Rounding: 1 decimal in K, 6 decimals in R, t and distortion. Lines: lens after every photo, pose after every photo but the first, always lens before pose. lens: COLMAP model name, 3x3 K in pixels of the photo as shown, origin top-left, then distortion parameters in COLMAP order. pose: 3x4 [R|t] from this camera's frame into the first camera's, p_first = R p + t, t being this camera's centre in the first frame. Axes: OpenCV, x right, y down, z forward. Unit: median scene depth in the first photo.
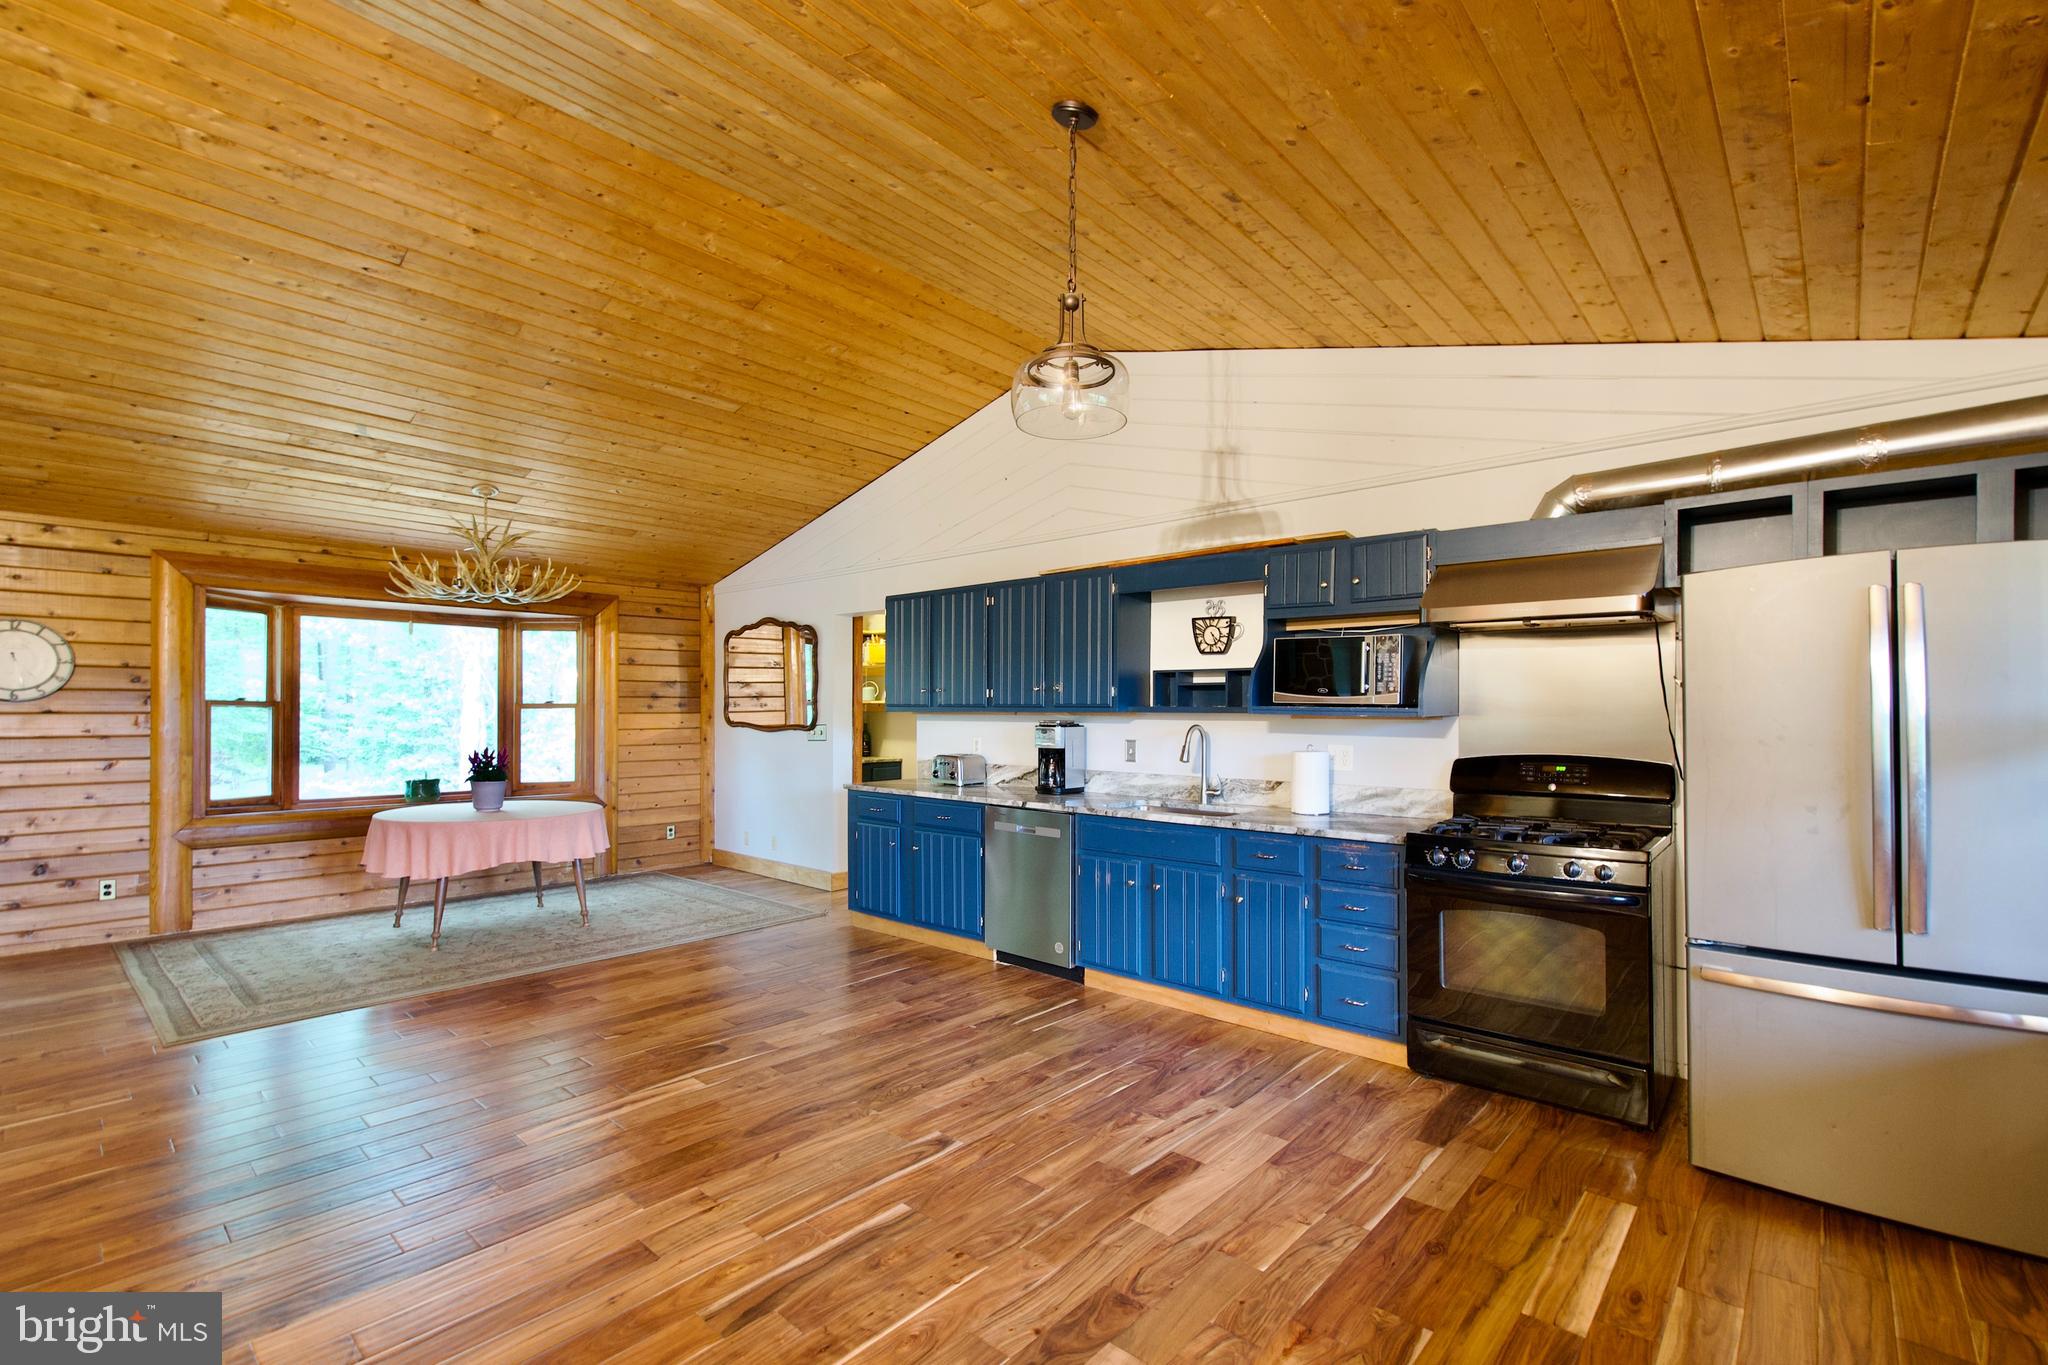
lens RADIAL K [[902.0, 0, 1040.6], [0, 902.0, 713.4], [0, 0, 1]] dist [0.011560, -0.008357]
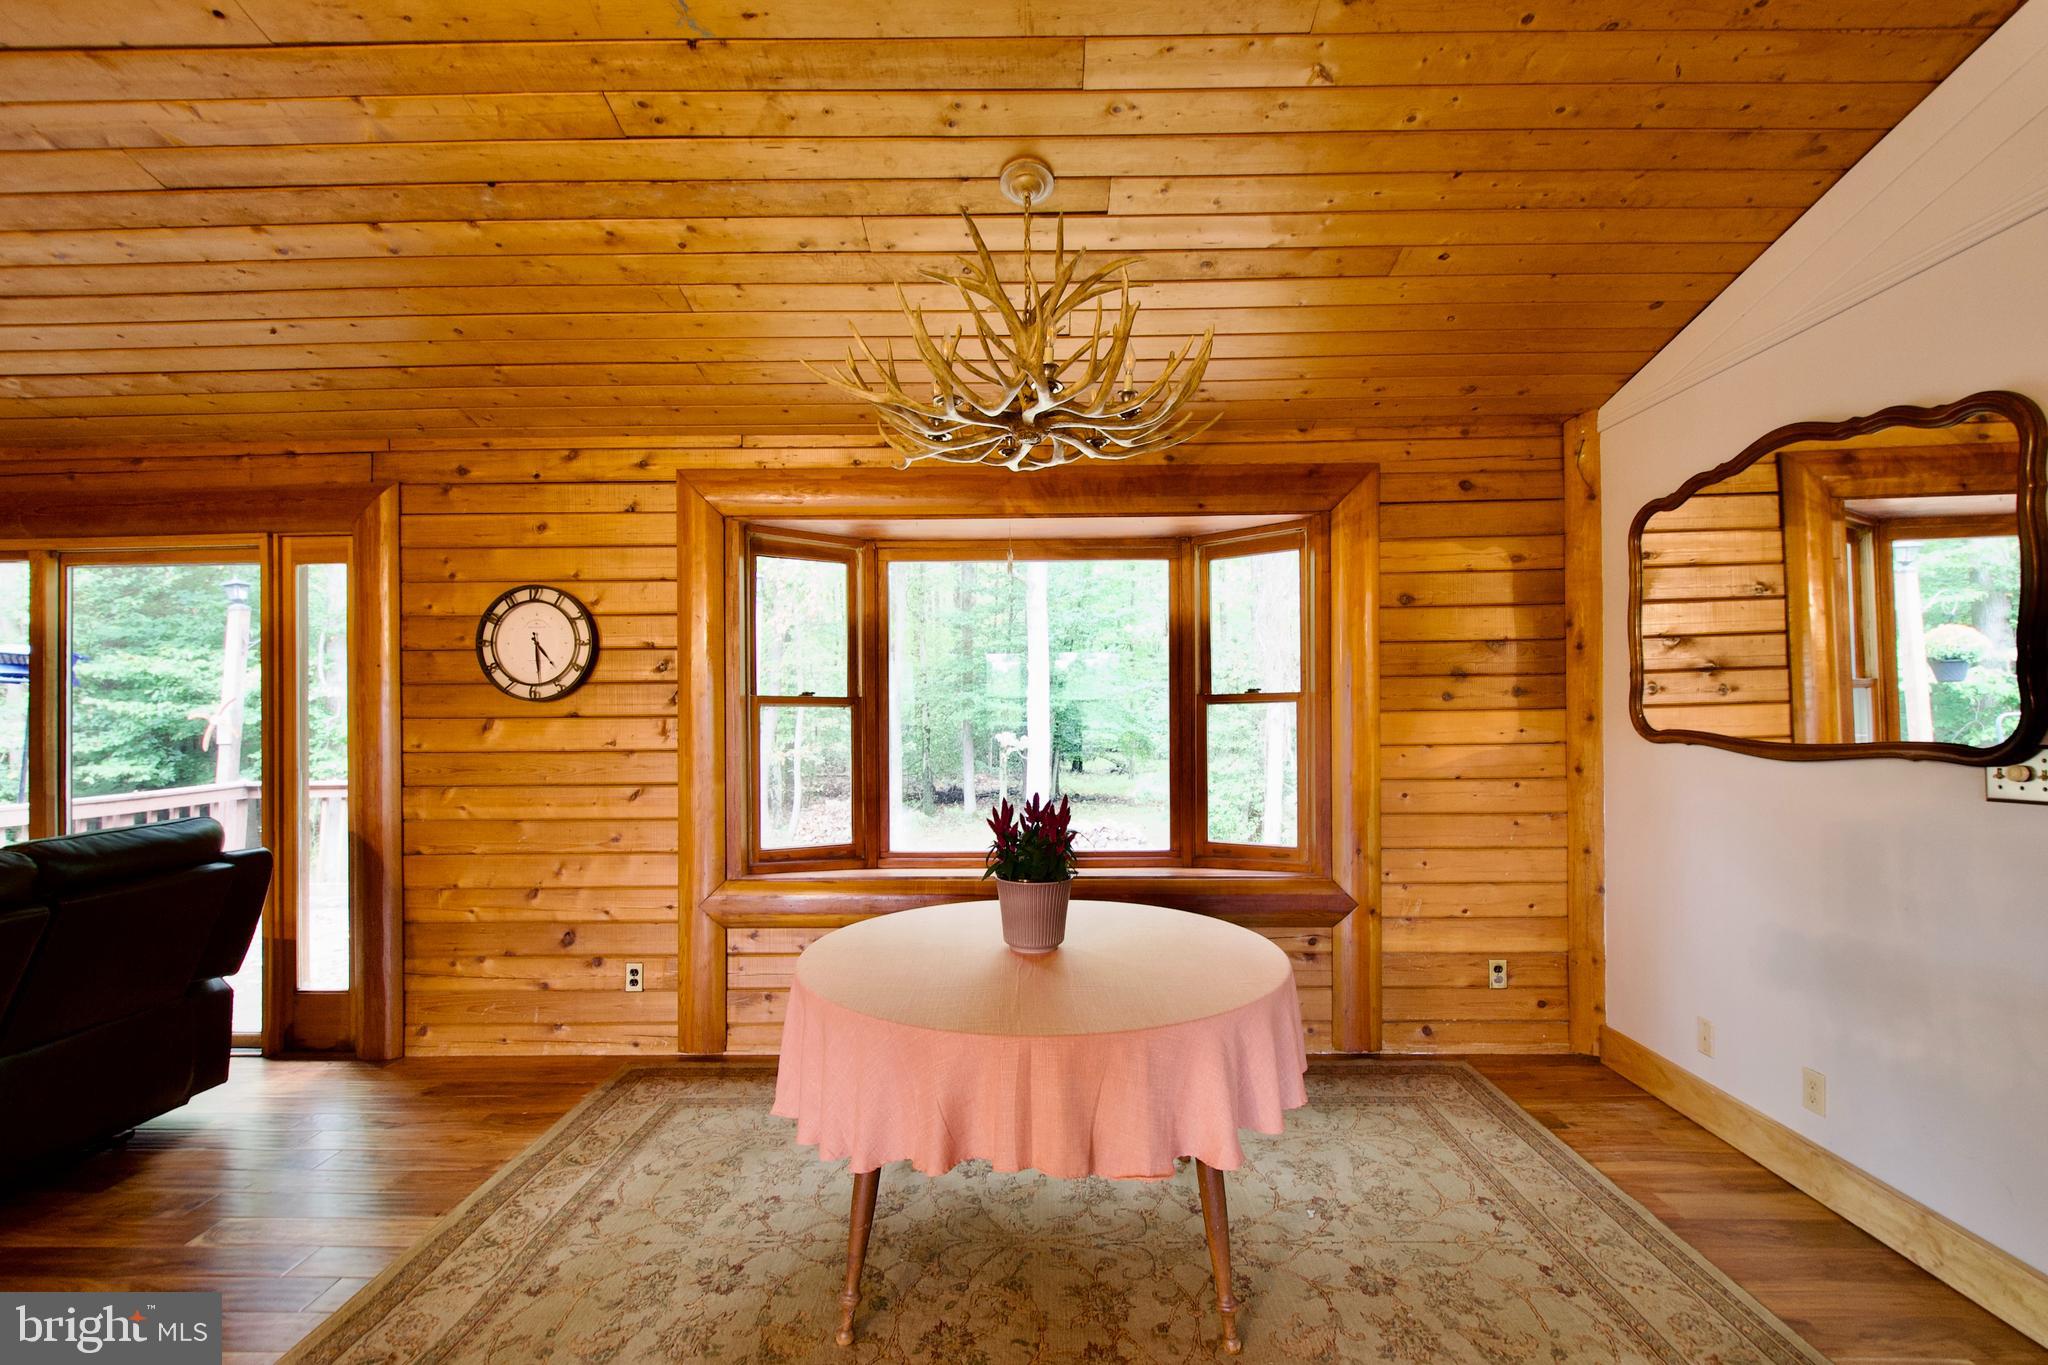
lens RADIAL K [[902.0, 0, 1040.6], [0, 902.0, 713.4], [0, 0, 1]] dist [0.011560, -0.008357]
pose [[0.647895, -0.007389, -0.761694, -0.209690], [0.007256, 0.999967, -0.003529, 0.001175], [0.761695, -0.003241, 0.647928, 0.526985]]
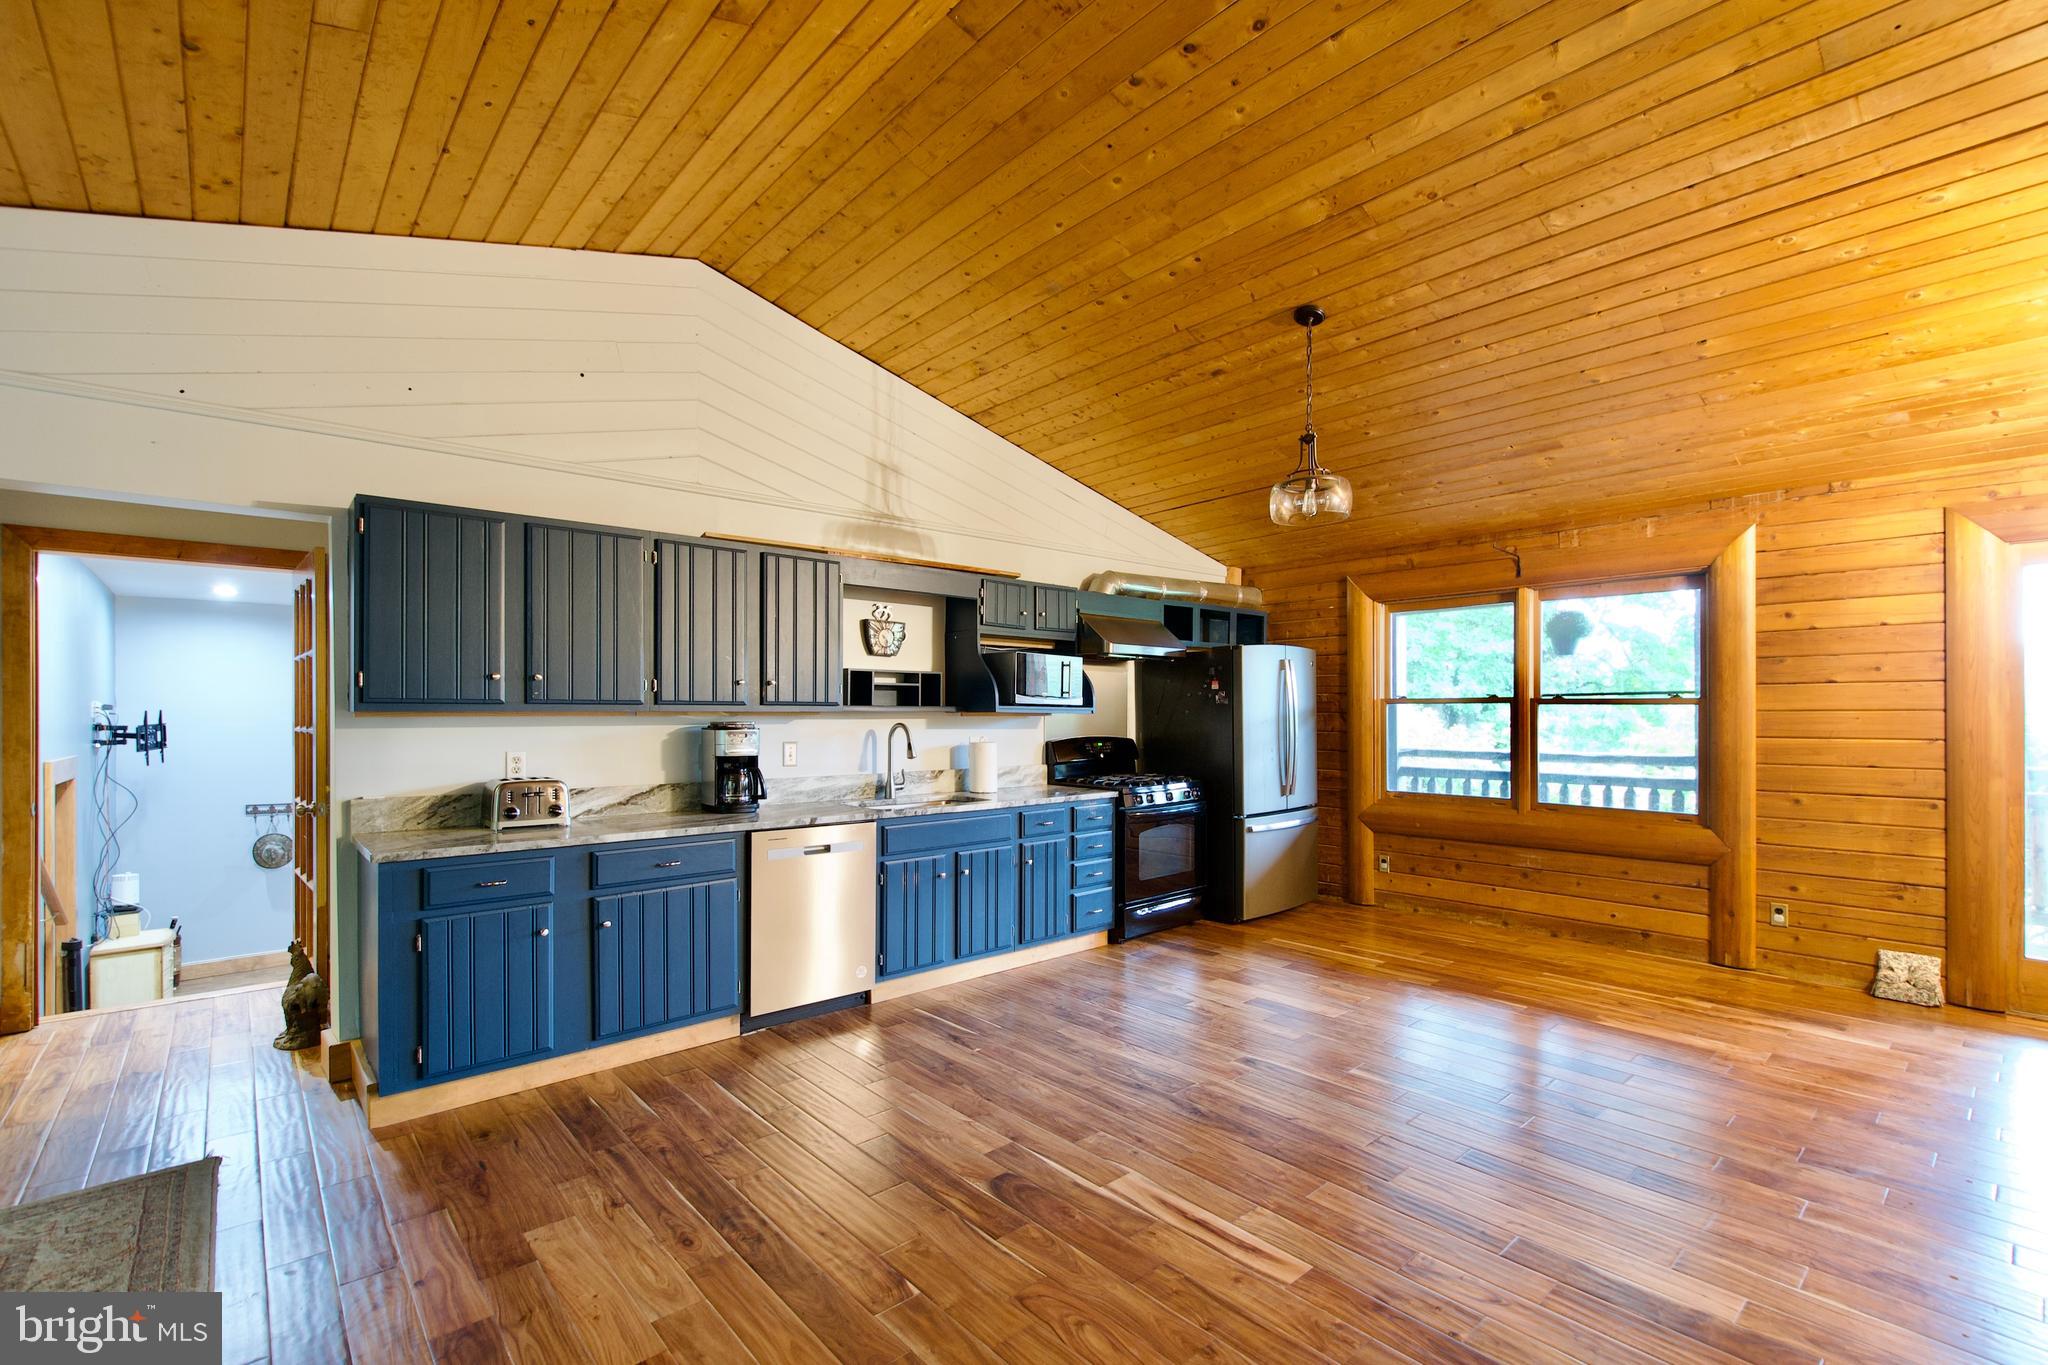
lens RADIAL K [[902.0, 0, 1040.6], [0, 902.0, 713.4], [0, 0, 1]] dist [0.011560, -0.008357]
pose [[0.121544, -0.003967, 0.992578, -1.662808], [0.004850, 0.999982, 0.003403, -0.002566], [-0.992574, 0.004401, 0.121561, 1.383222]]
